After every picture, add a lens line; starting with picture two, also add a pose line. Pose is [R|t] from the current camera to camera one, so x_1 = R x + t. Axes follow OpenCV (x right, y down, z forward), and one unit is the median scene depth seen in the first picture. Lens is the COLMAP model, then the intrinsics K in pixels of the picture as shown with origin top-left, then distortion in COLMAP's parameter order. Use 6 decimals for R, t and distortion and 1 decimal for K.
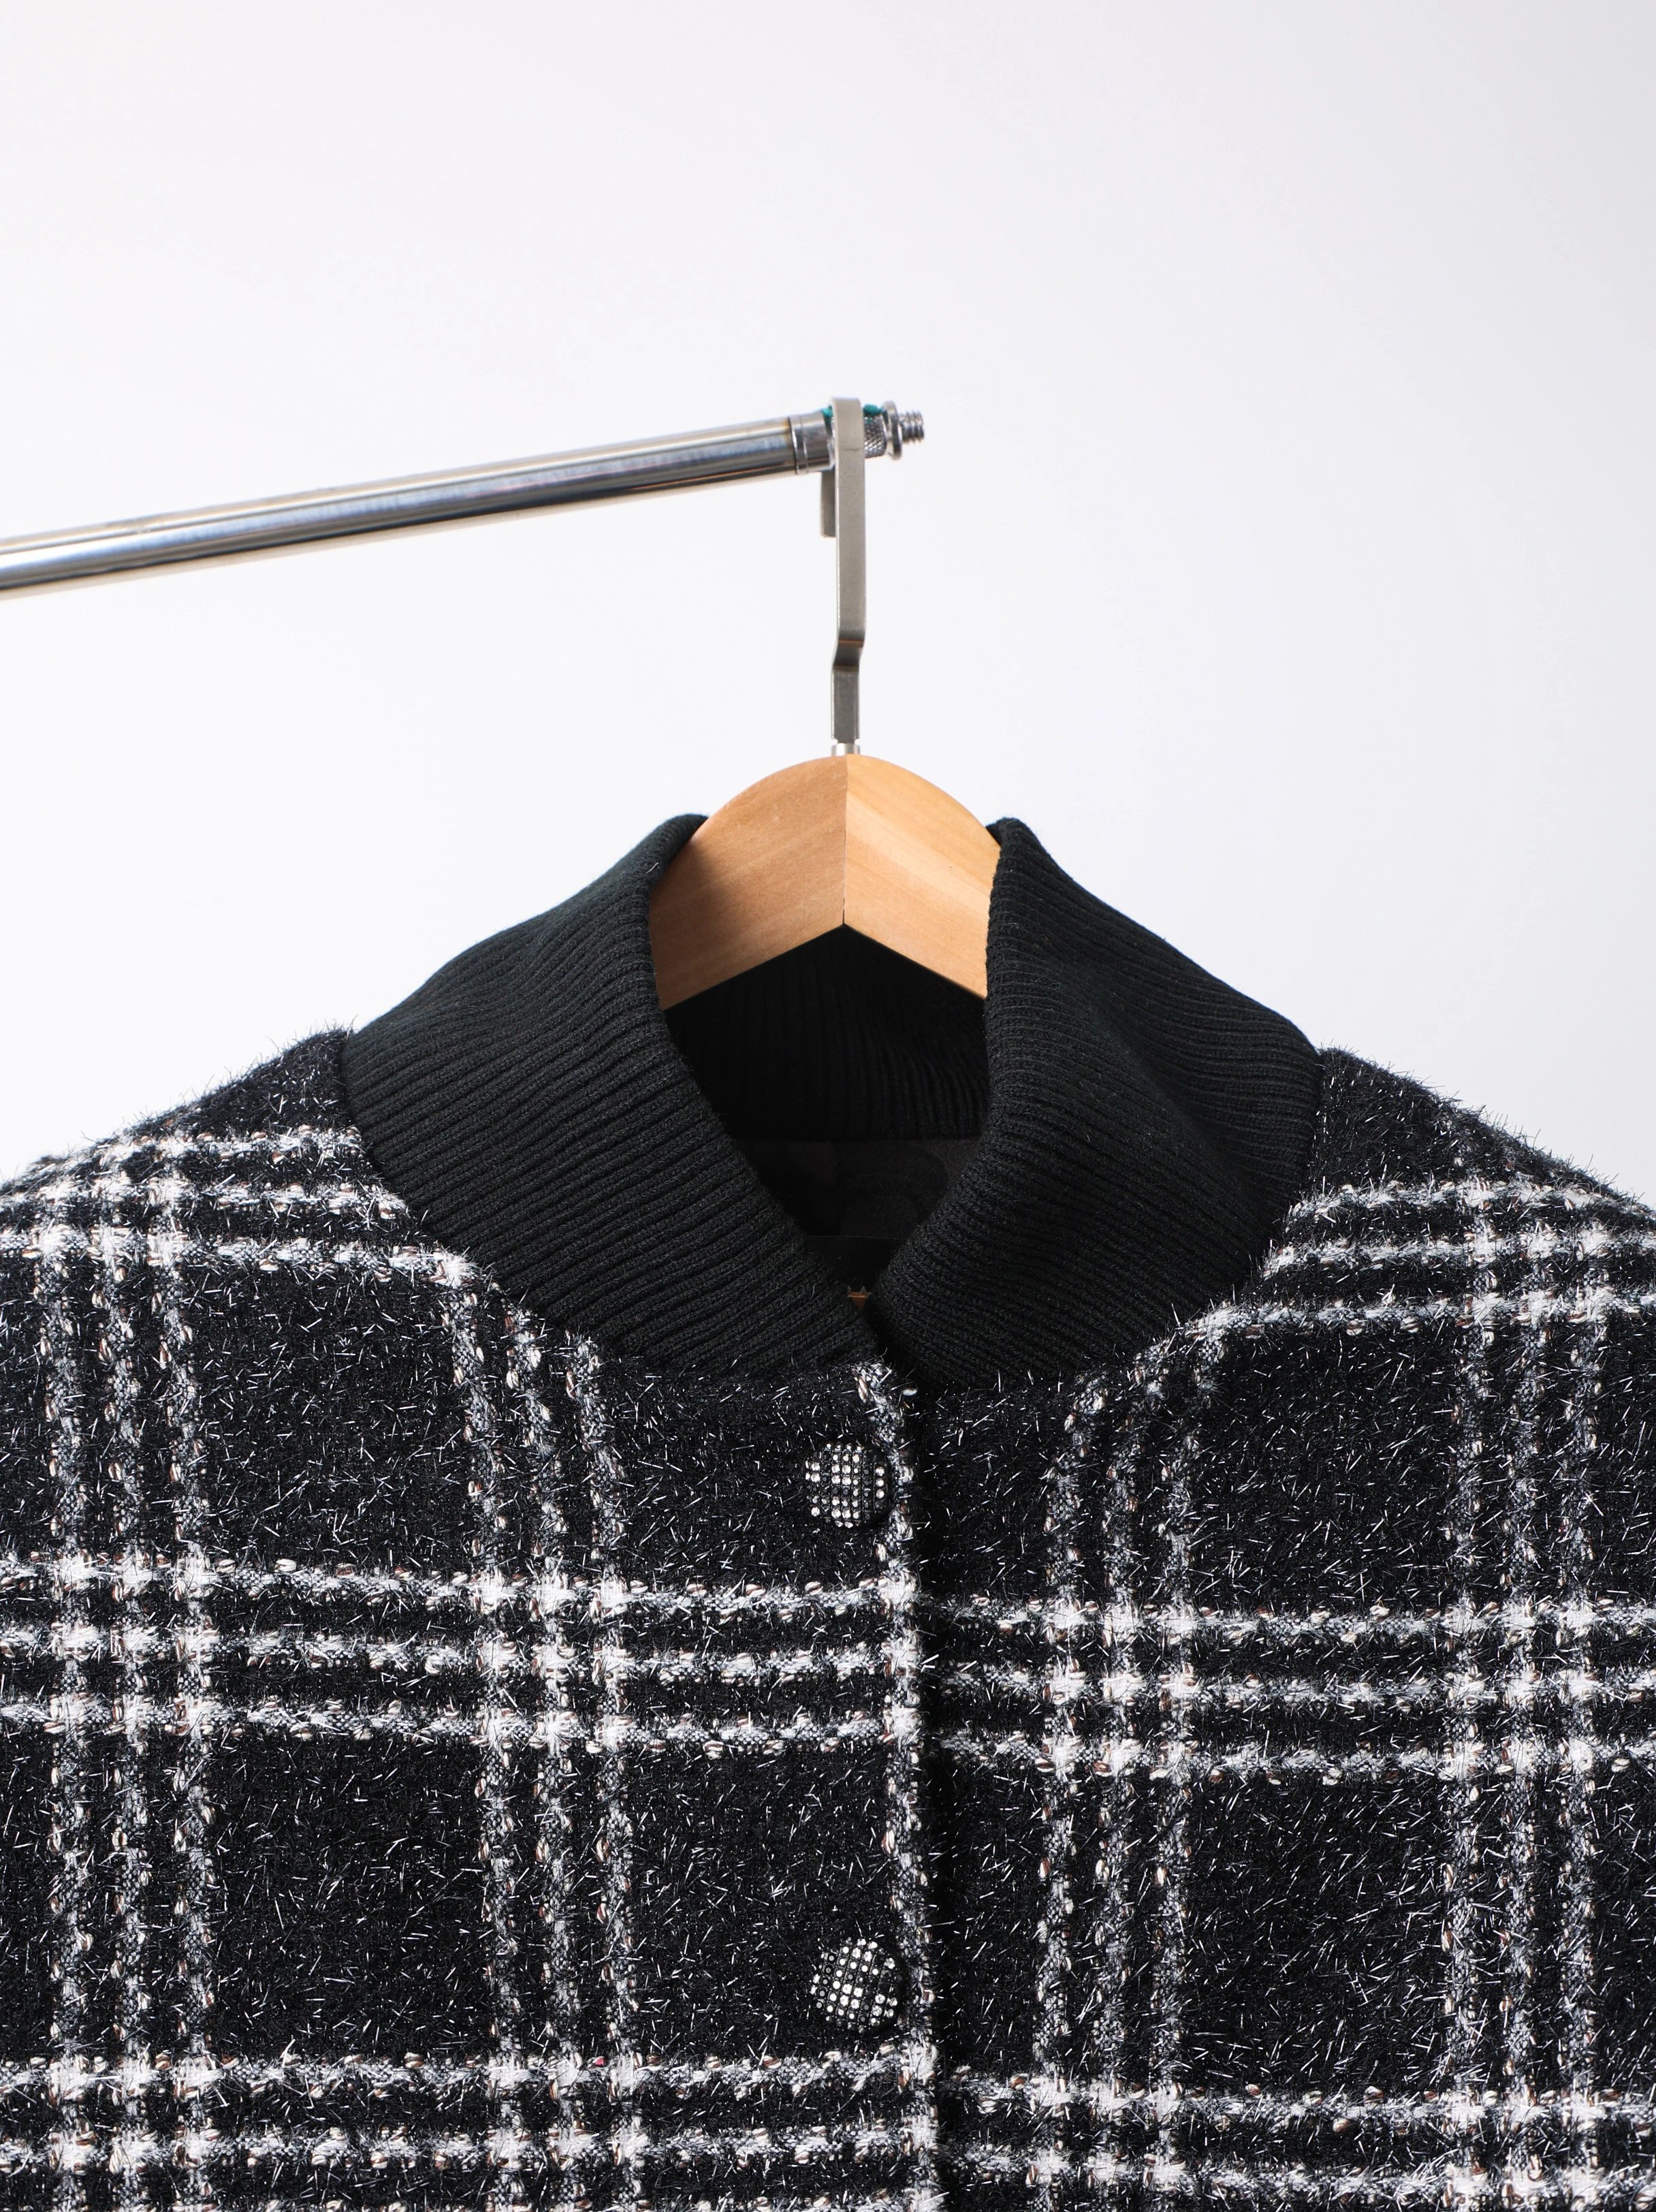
lens RADIAL K [[2831.0, 0, 842.6], [0, 2831.0, 1121.8], [0, 0, 1]] dist [0.051228, 0.000000]
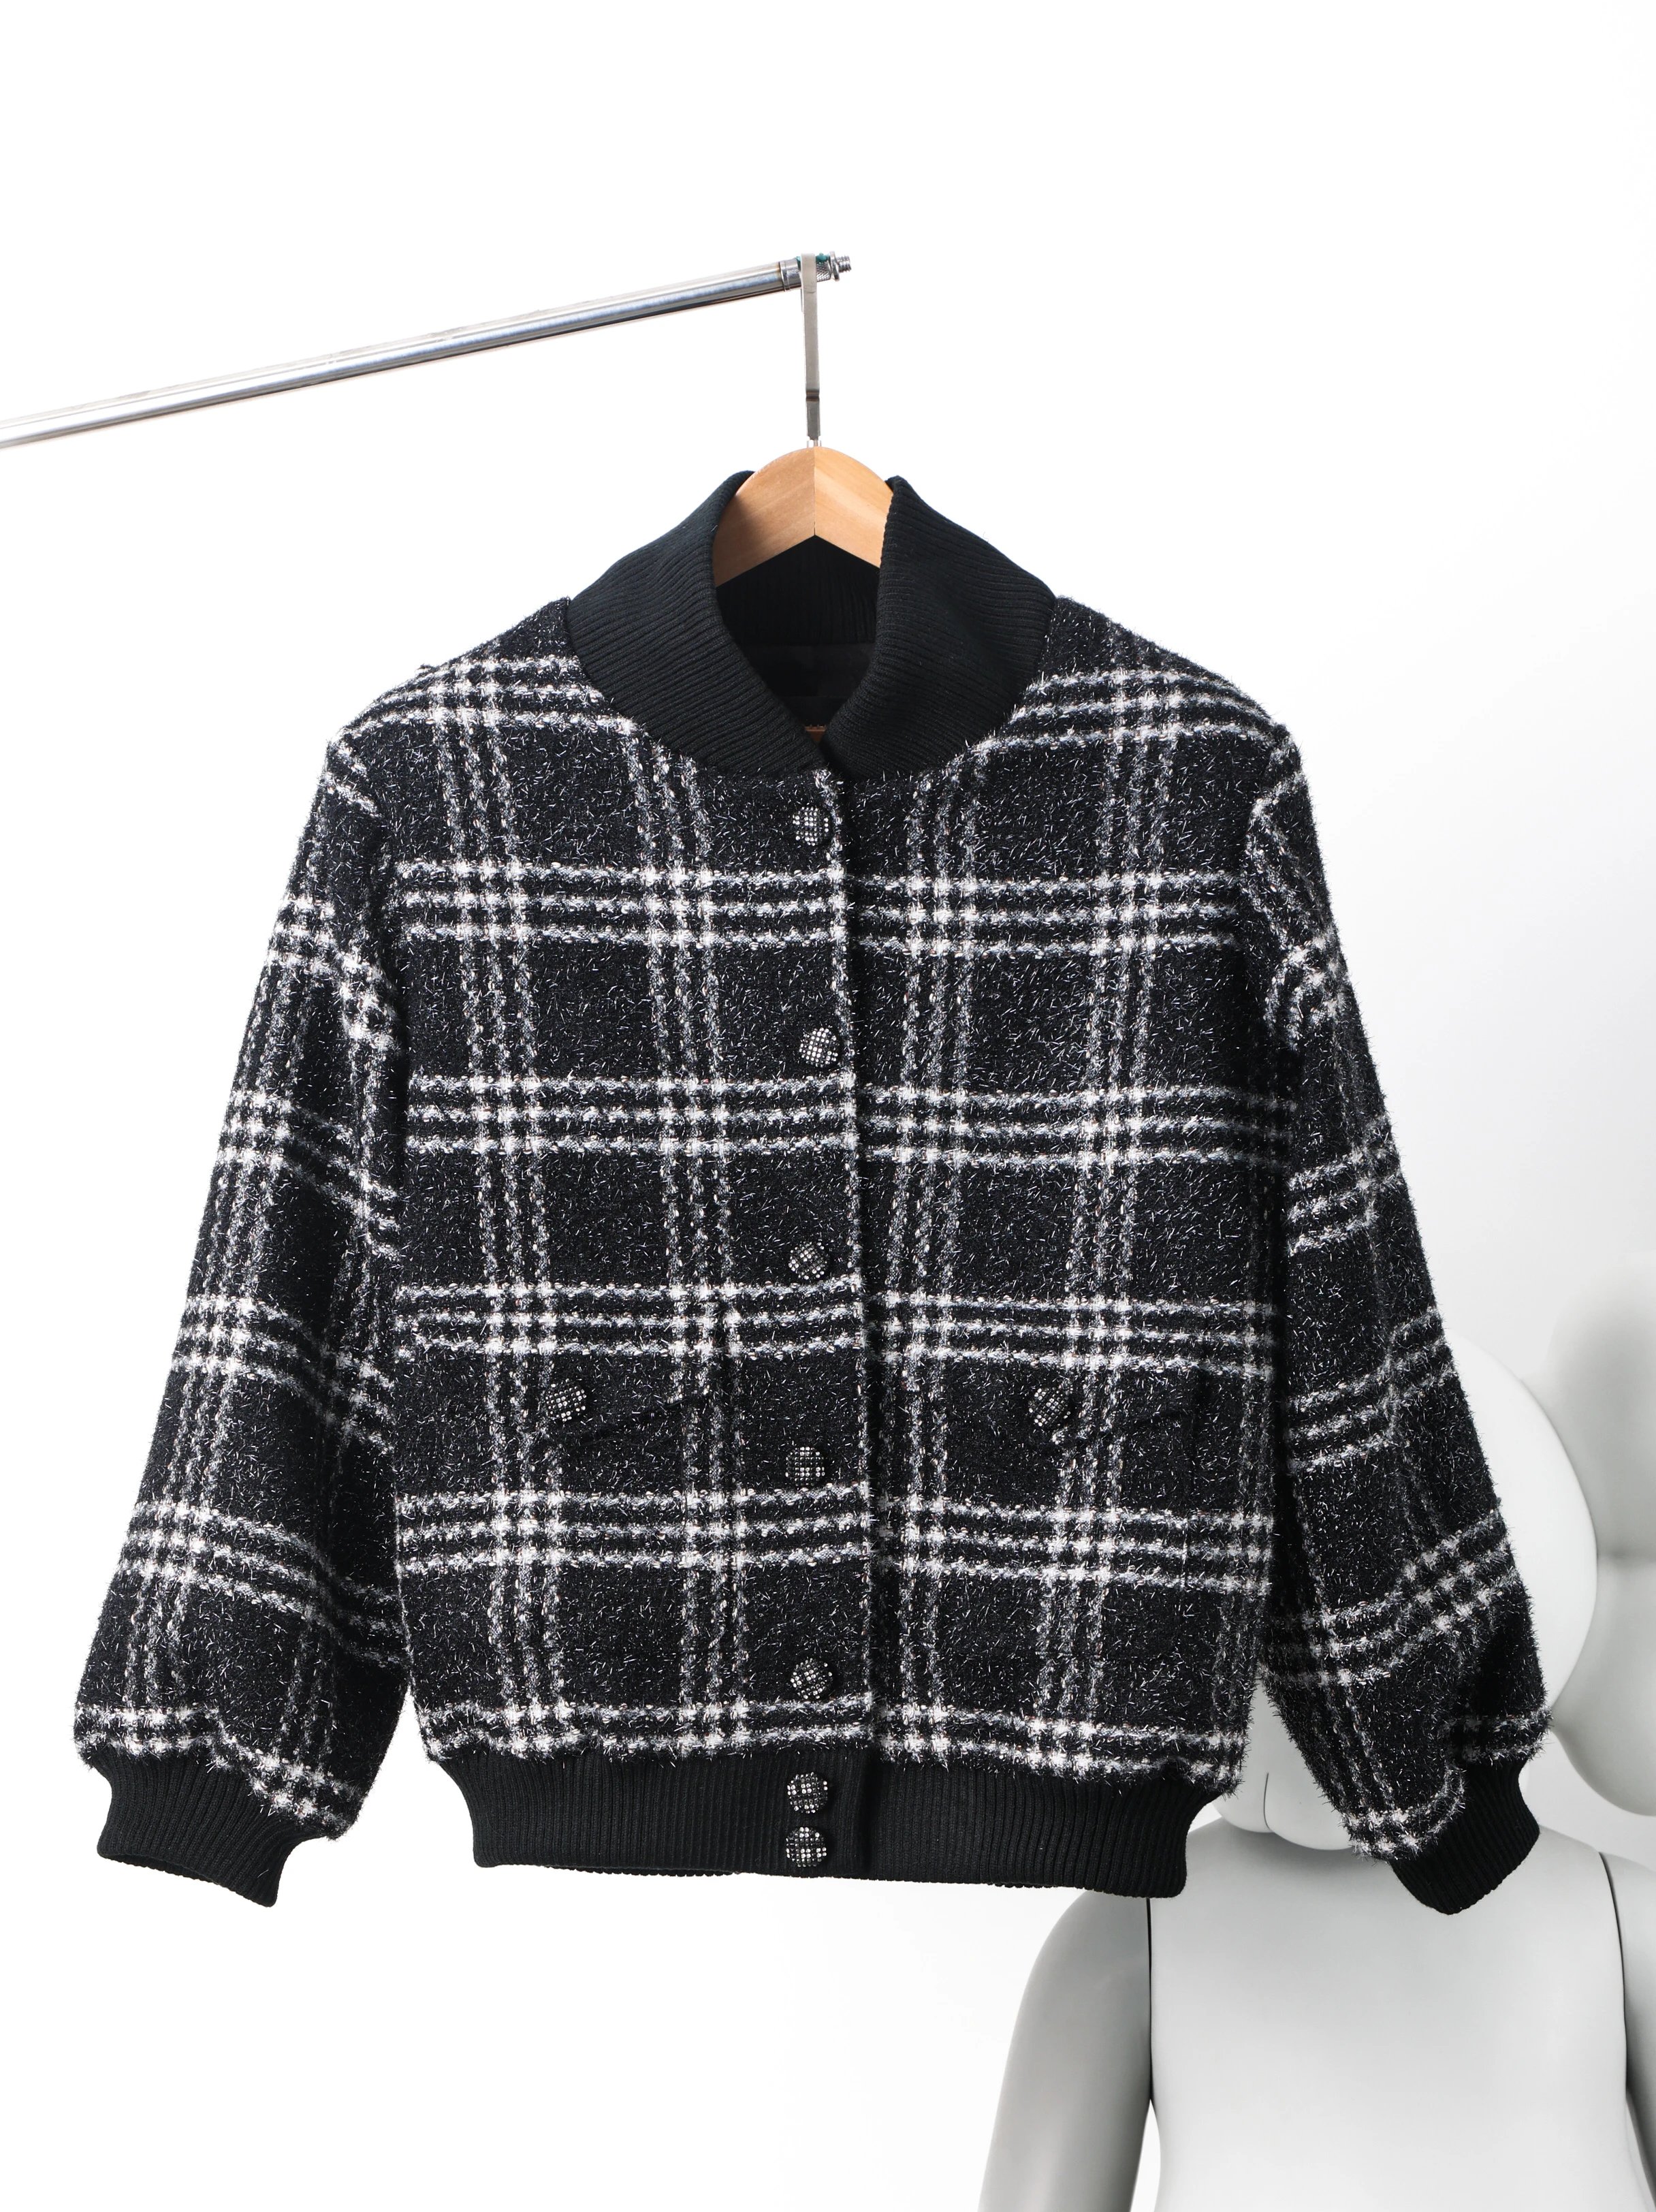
lens RADIAL K [[4893.0, 0, 832.2], [0, 4893.0, 1118.2], [0, 0, 1]] dist [0.368208, 0.000000]
pose [[0.997178, -0.009040, -0.074524, 0.294564], [0.025708, 0.973819, 0.225865, -0.500241], [0.070531, -0.227143, 0.971304, -2.689162]]
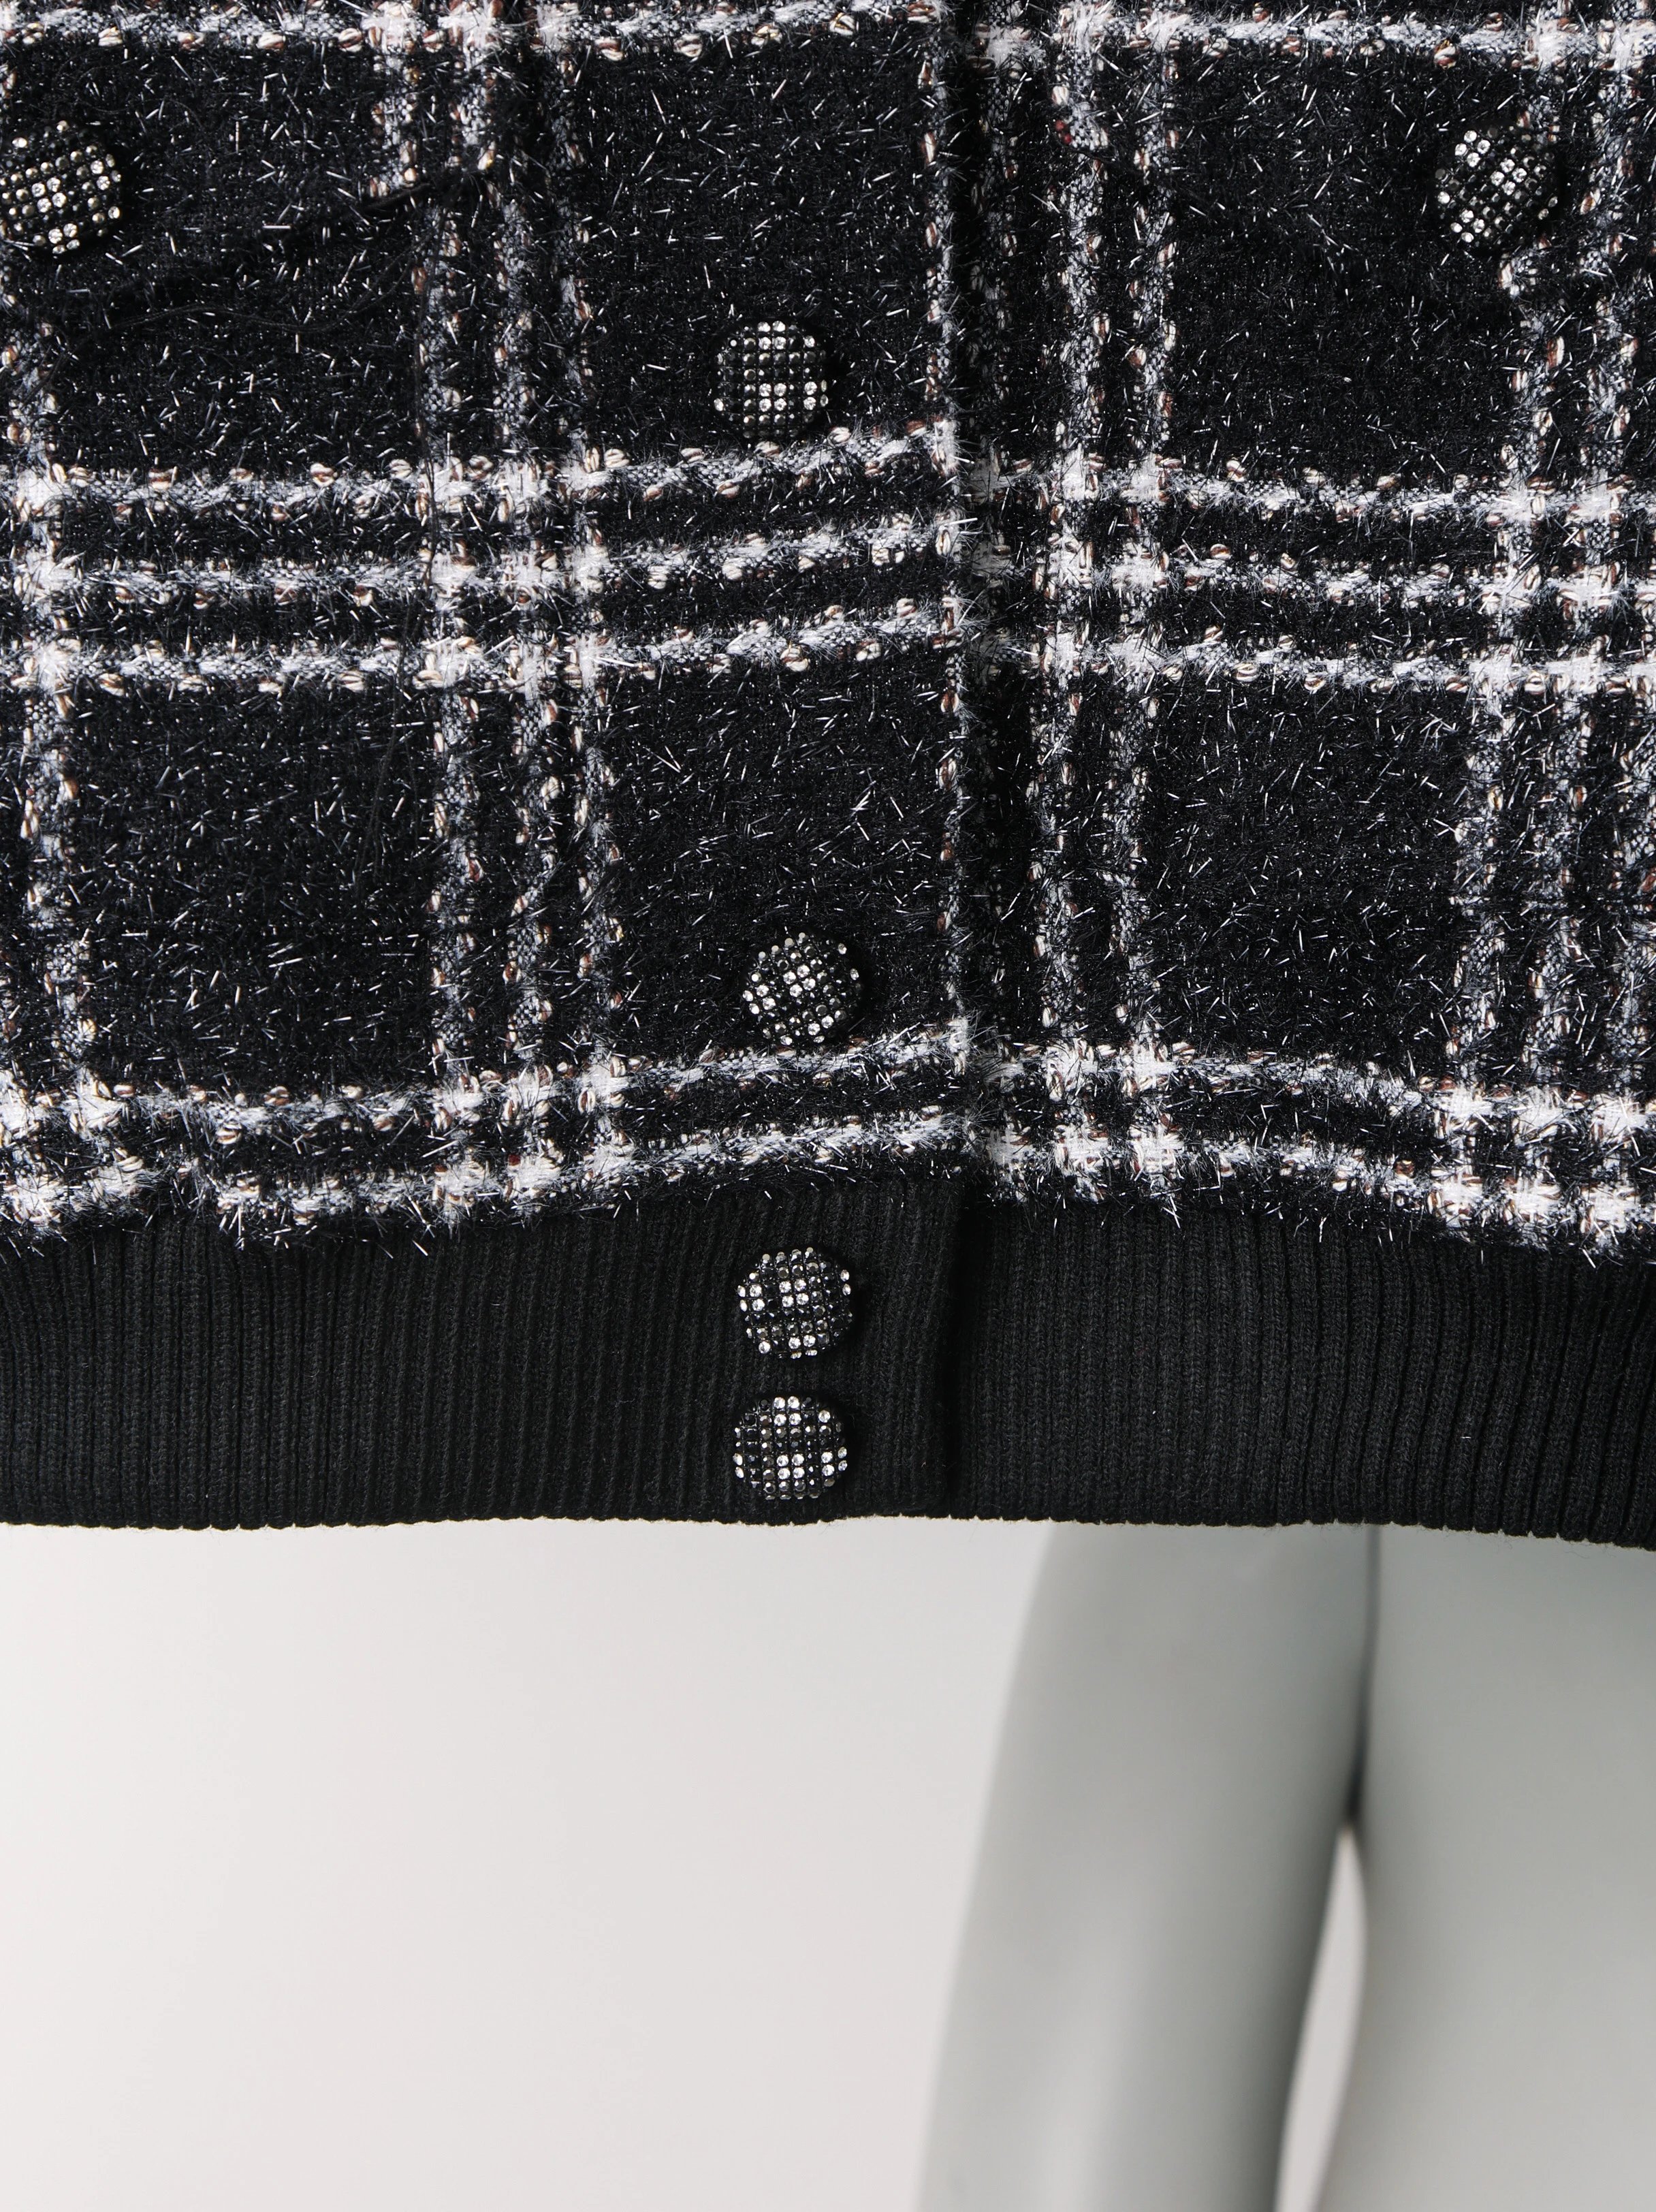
lens RADIAL K [[6323.3, 0, 829.5], [0, 6323.3, 1140.9], [0, 0, 1]] dist [0.381029, 0.000000]
pose [[0.995796, -0.034476, 0.084860, -0.139670], [-0.005442, 0.902557, 0.430537, 0.069391], [-0.091434, -0.429189, 0.898575, -0.690110]]
